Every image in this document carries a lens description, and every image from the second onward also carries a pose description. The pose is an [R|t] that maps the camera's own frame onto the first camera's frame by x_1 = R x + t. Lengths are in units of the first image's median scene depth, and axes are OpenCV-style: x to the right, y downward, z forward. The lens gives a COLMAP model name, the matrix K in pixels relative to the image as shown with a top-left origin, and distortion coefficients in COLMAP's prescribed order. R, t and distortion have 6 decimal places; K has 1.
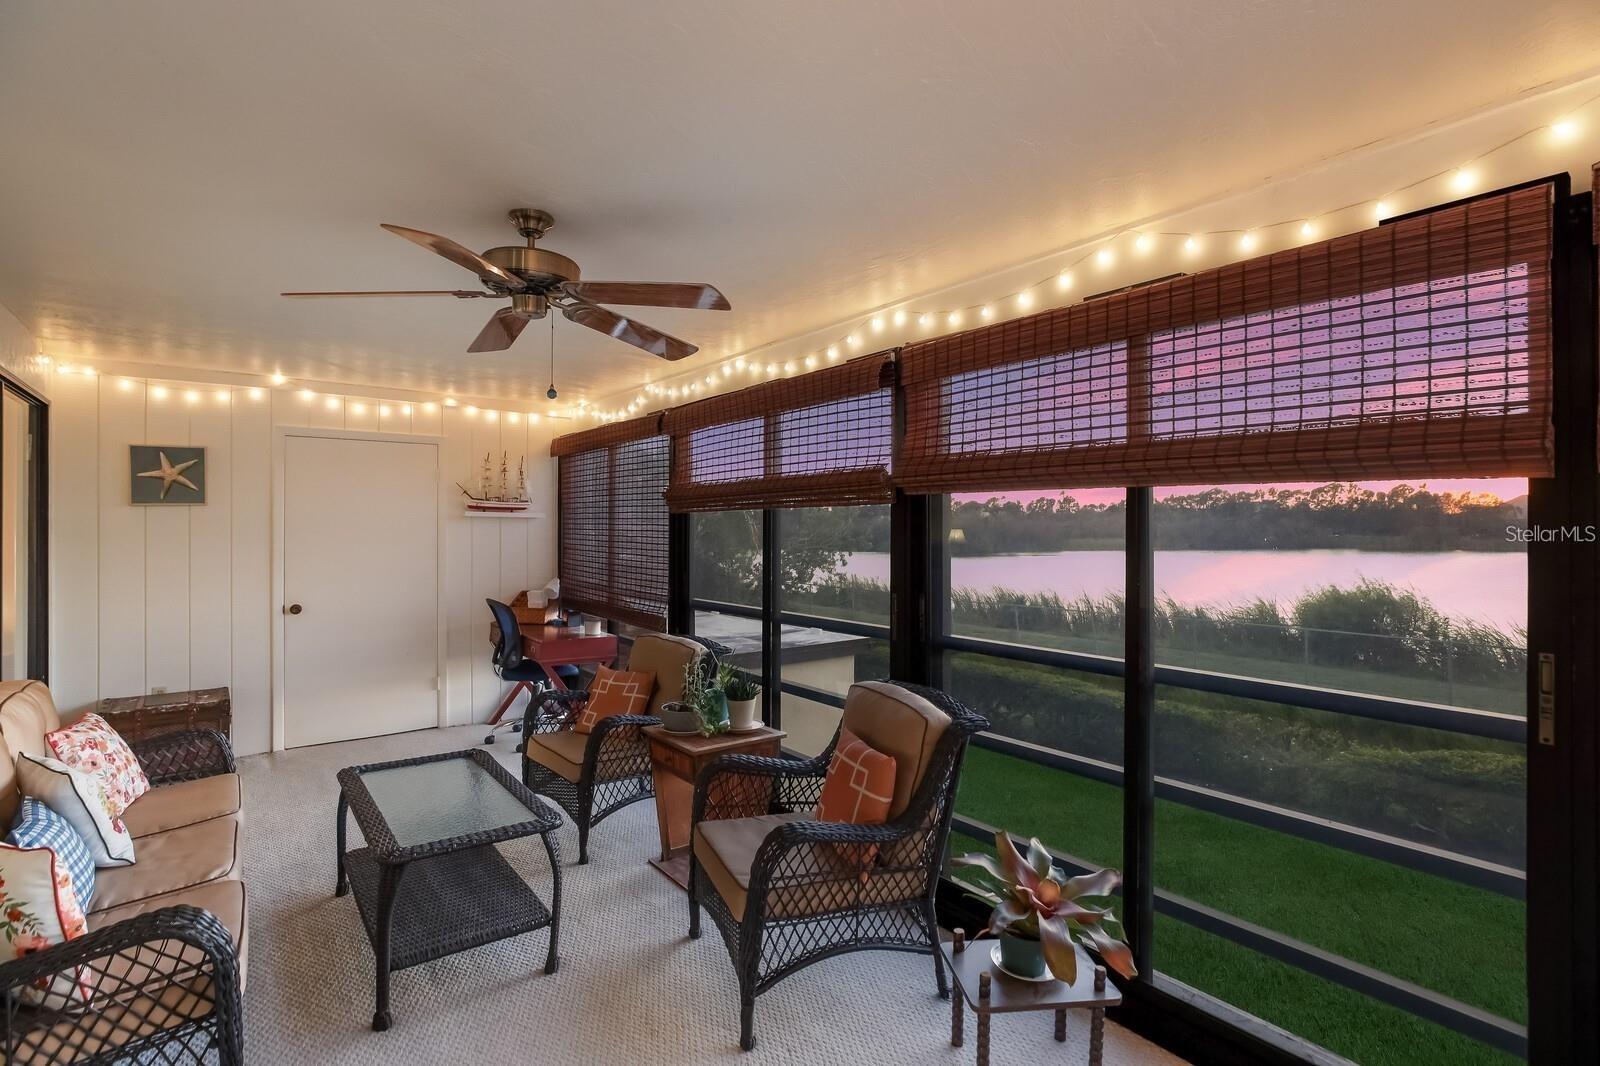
lens RADIAL K [[740.9, 0, 804.8], [0, 740.9, 525.5], [0, 0, 1]] dist [-0.025407, -0.000054]
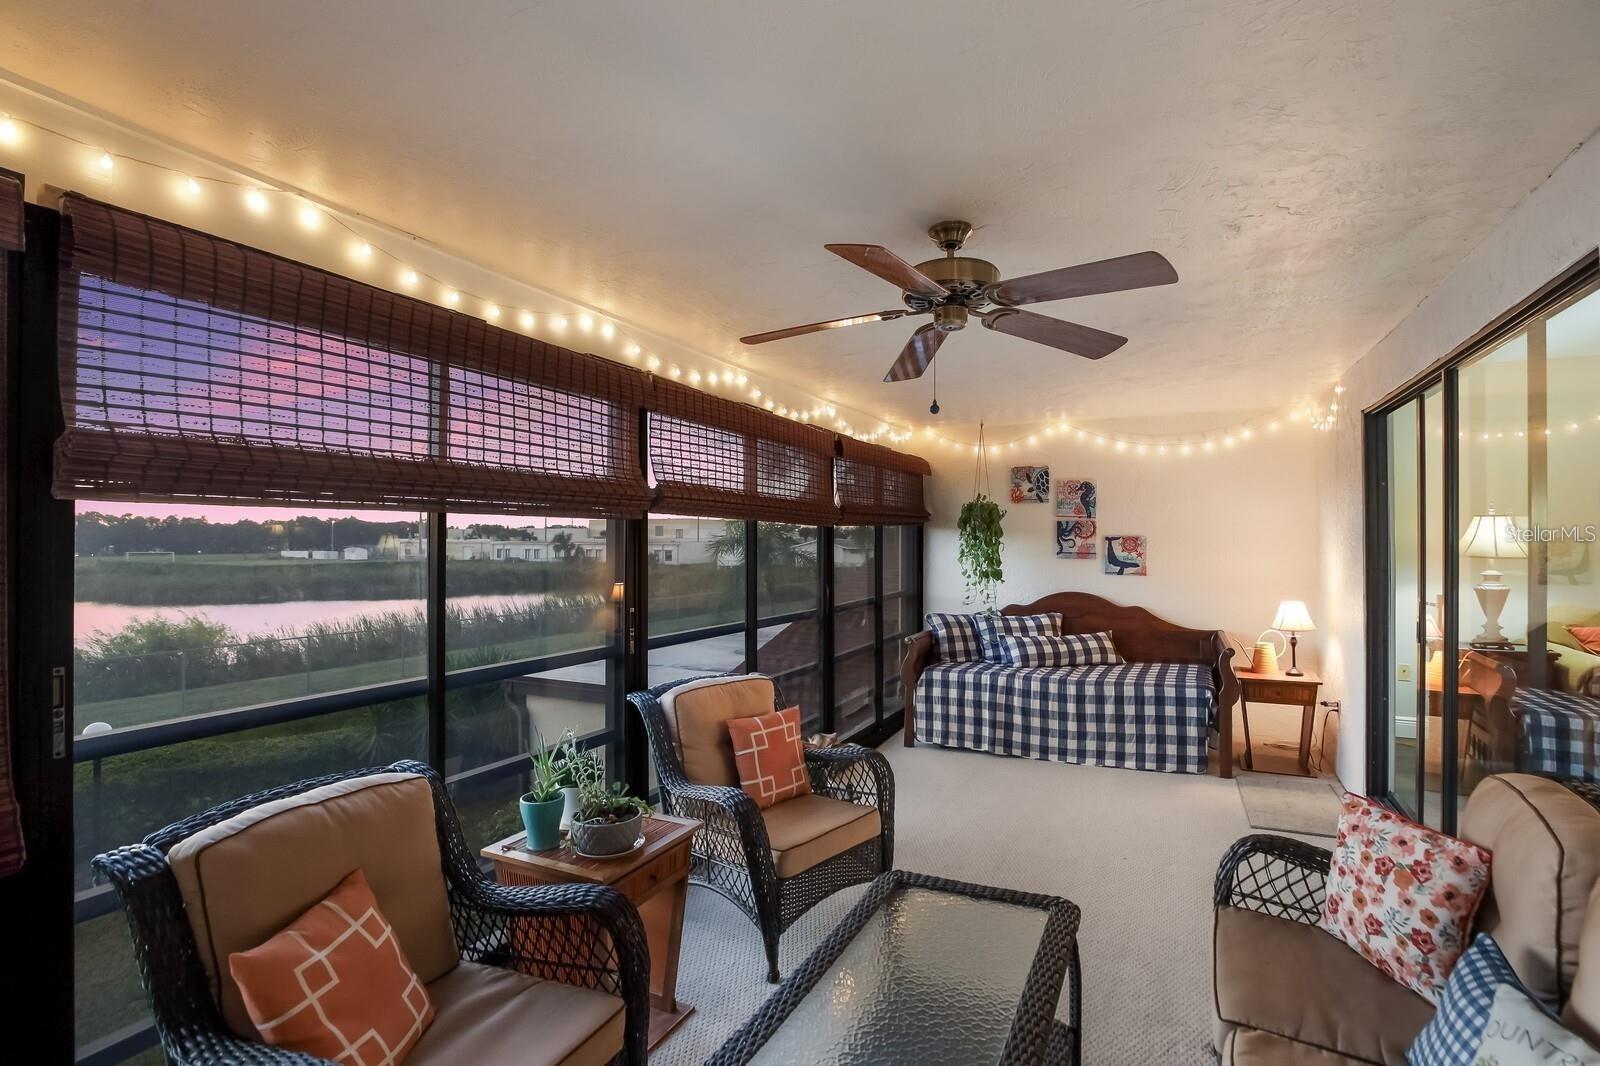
lens RADIAL K [[740.9, 0, 803.9], [0, 740.9, 537.7], [0, 0, 1]] dist [-0.025407, -0.000054]
pose [[-0.437440, 0.001653, 0.899246, -0.810192], [0.006339, 0.999979, 0.001246, -0.008602], [-0.899225, 0.006245, -0.437441, 1.135790]]
